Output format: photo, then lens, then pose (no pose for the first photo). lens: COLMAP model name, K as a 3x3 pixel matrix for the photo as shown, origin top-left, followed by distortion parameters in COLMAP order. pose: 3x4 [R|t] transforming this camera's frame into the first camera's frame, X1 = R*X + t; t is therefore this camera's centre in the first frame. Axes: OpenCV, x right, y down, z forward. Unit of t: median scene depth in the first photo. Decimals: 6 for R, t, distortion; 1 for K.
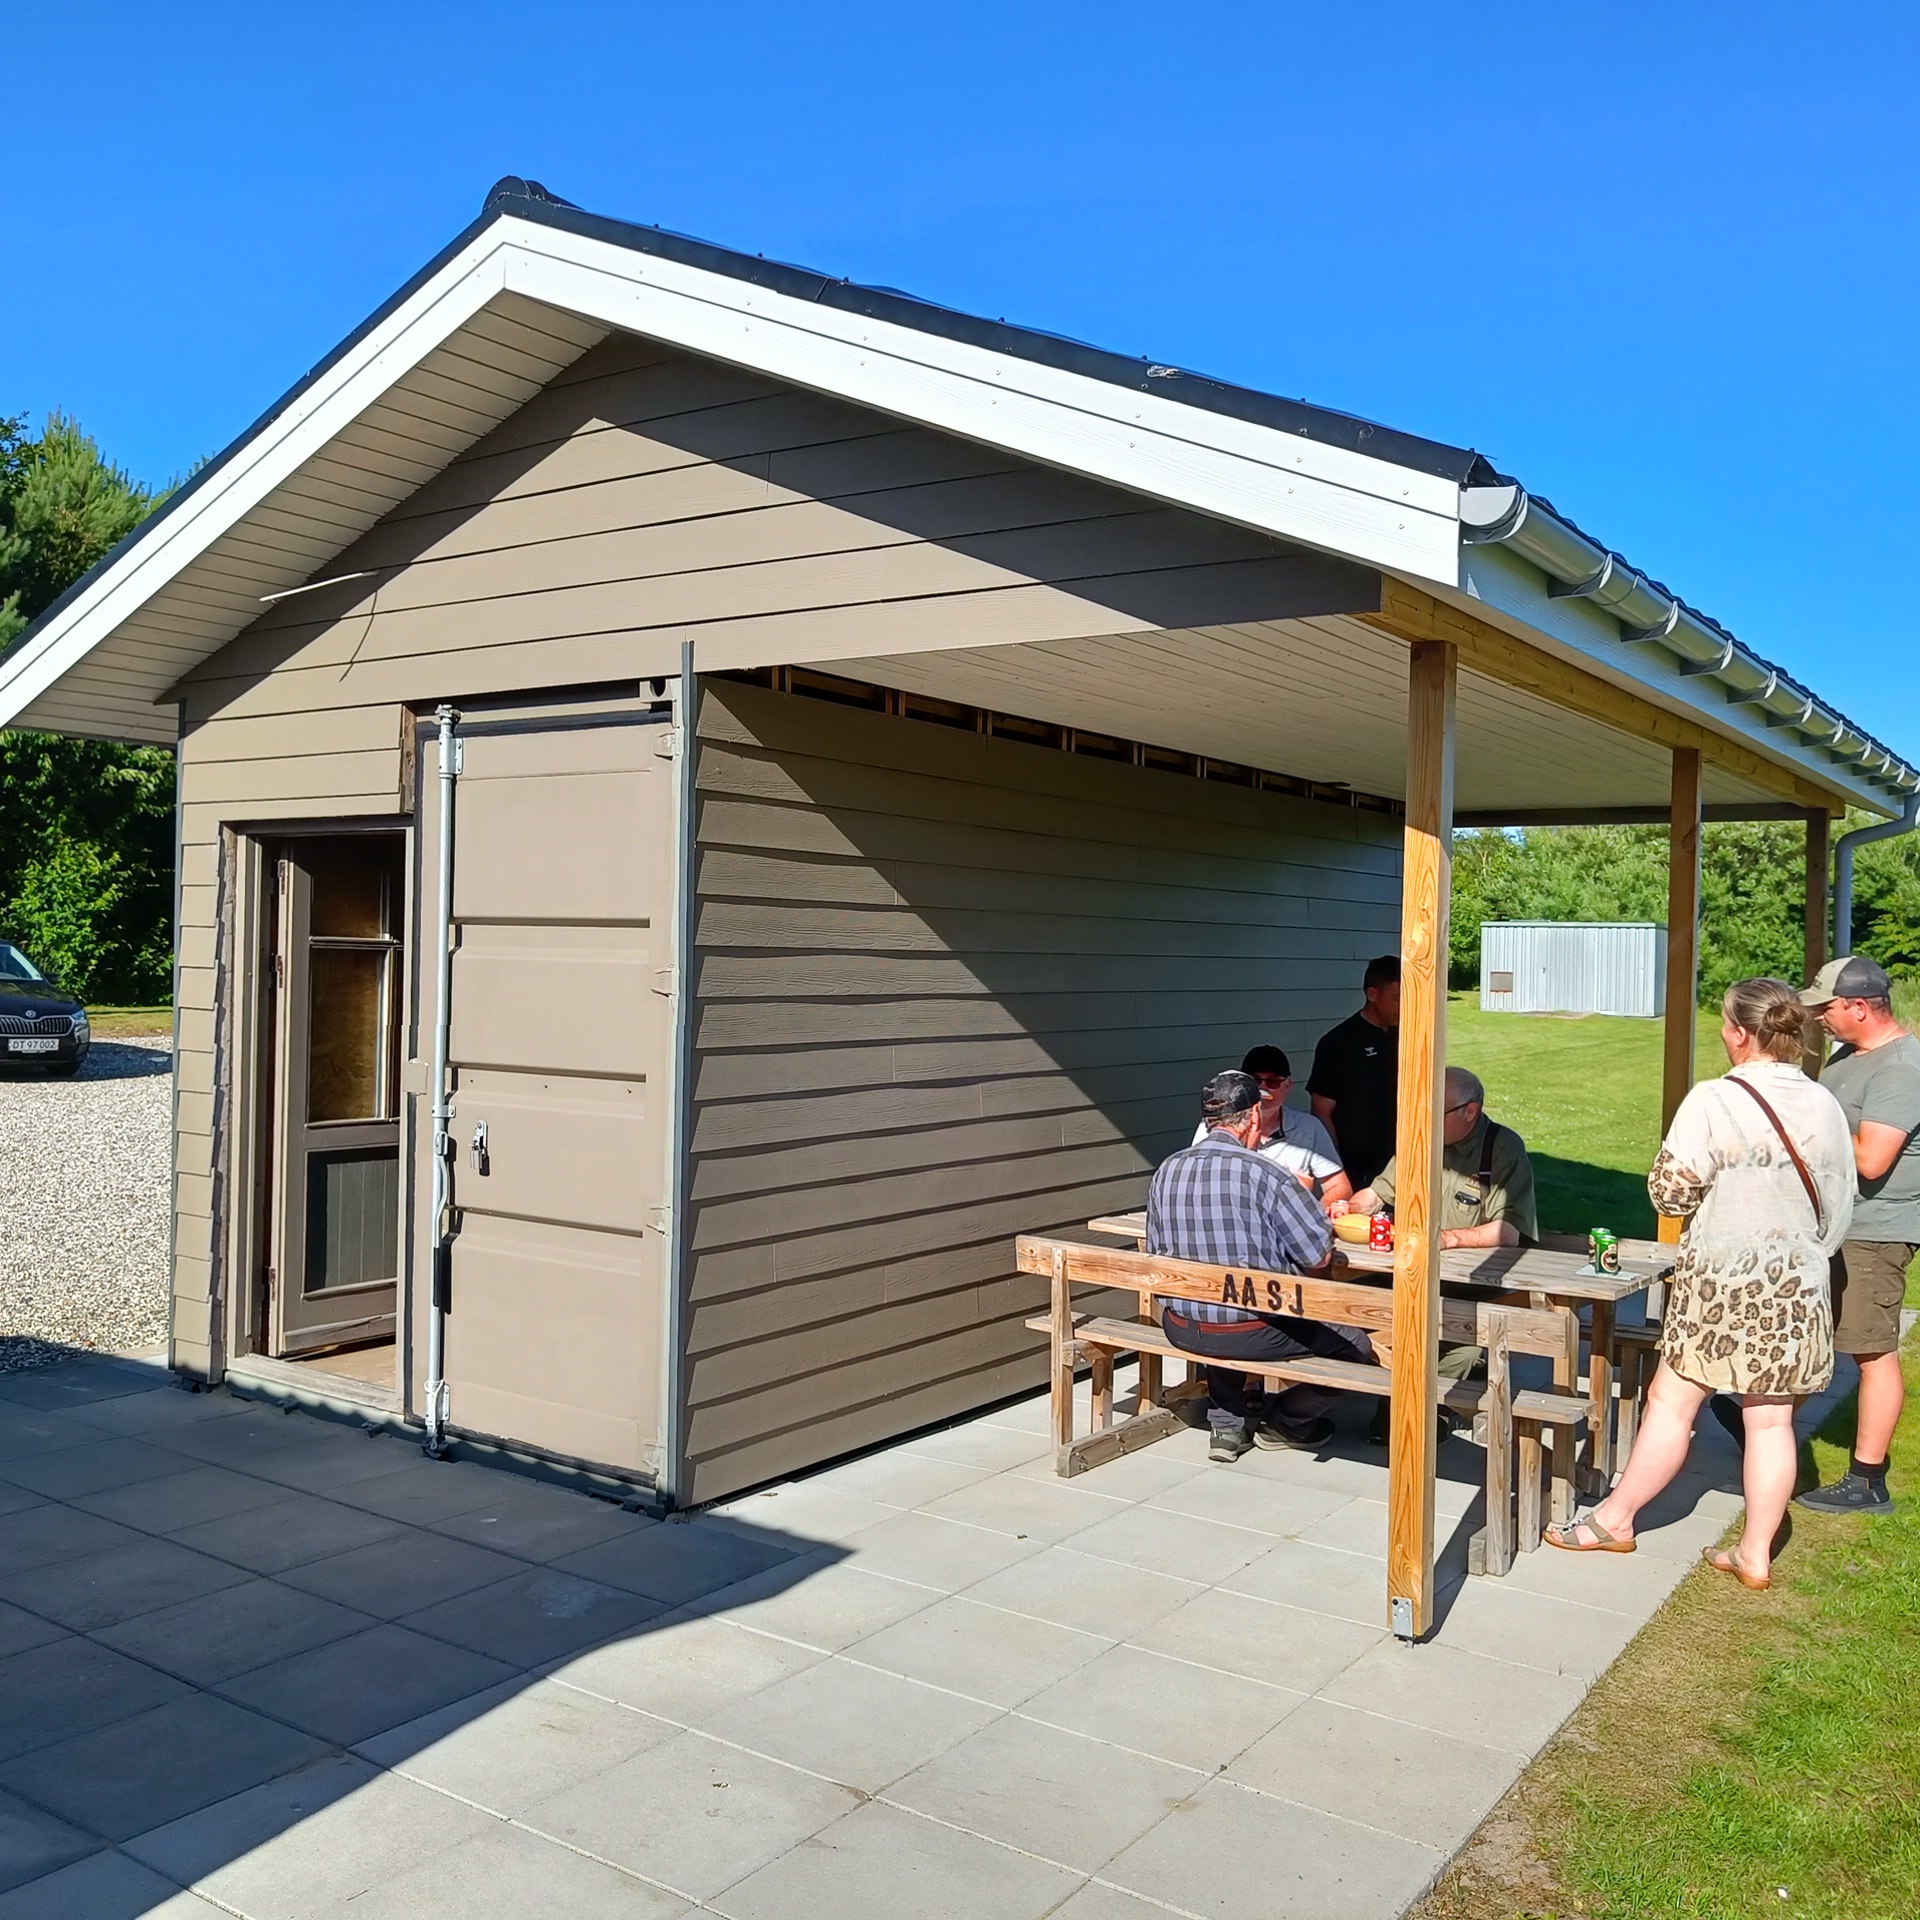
lens RADIAL K [[1778.1, 0, 954.9], [0, 1778.1, 959.5], [0, 0, 1]] dist [0.007307, -0.017263]
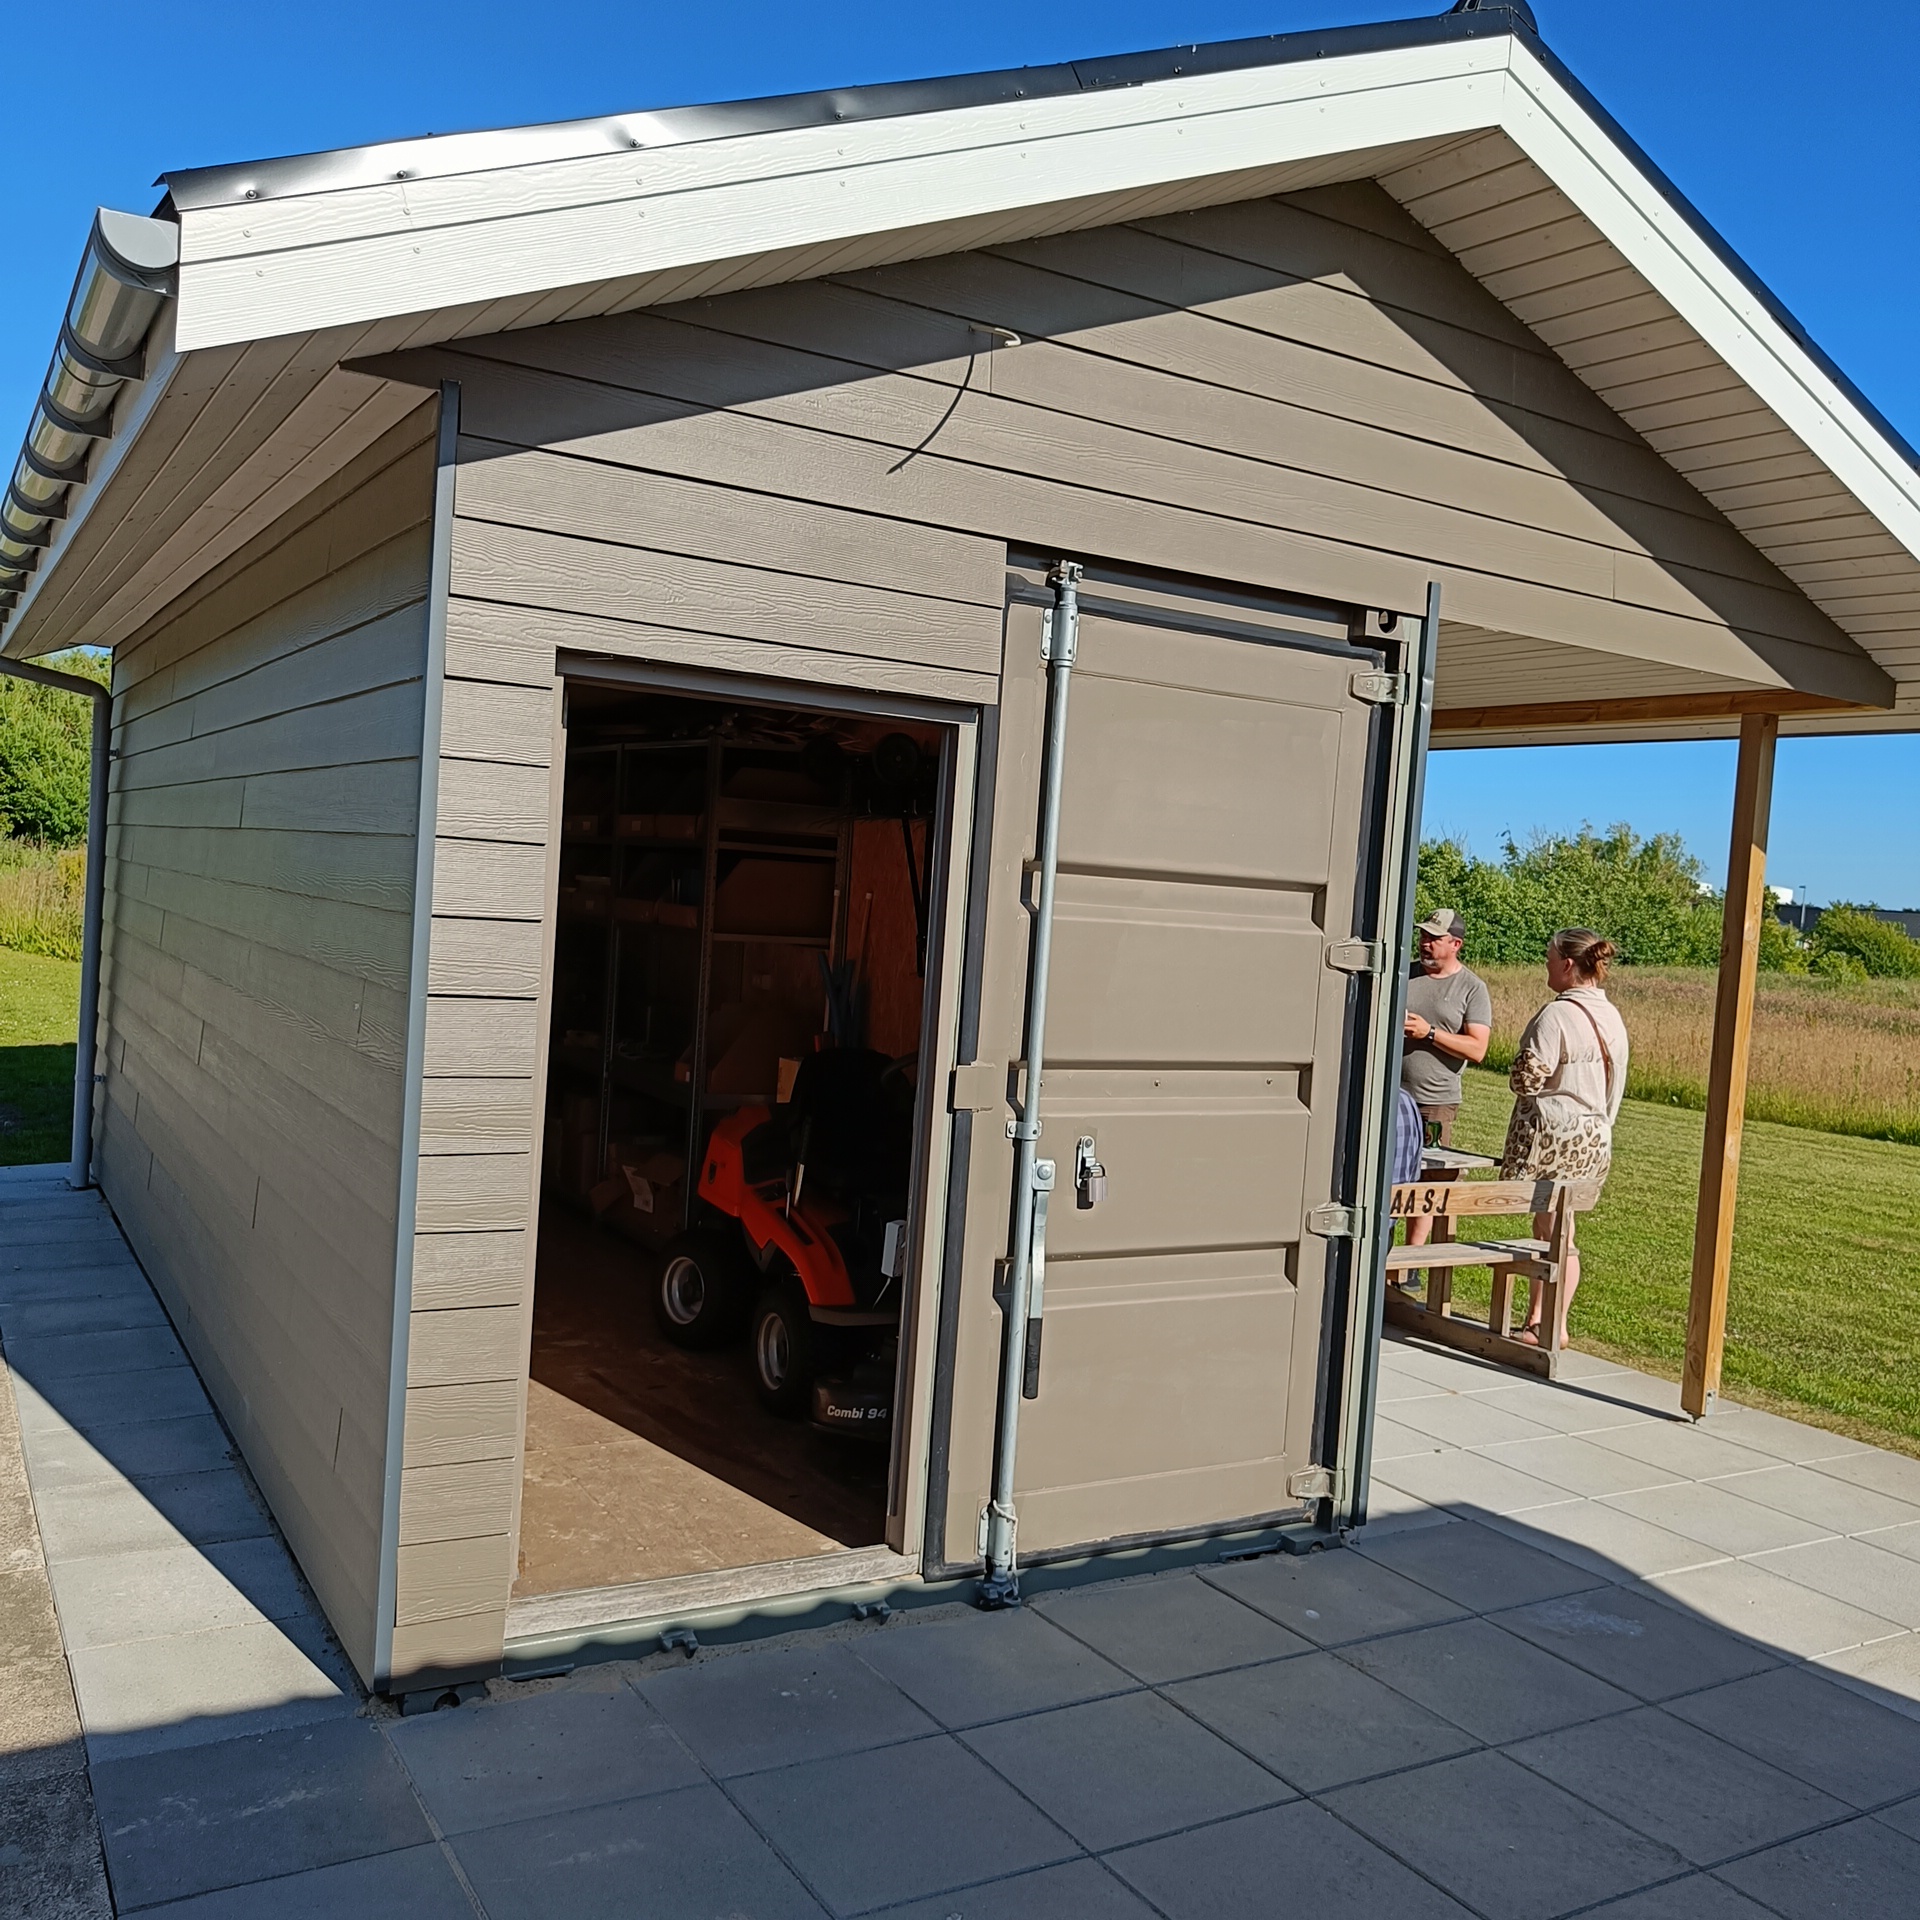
lens RADIAL K [[1778.1, 0, 954.9], [0, 1778.1, 959.5], [0, 0, 1]] dist [0.007307, -0.017263]
pose [[0.411954, -0.028999, 0.910743, -1.031139], [-0.055270, 0.996858, 0.056741, -0.024845], [-0.909527, -0.073711, 0.409057, 0.801033]]
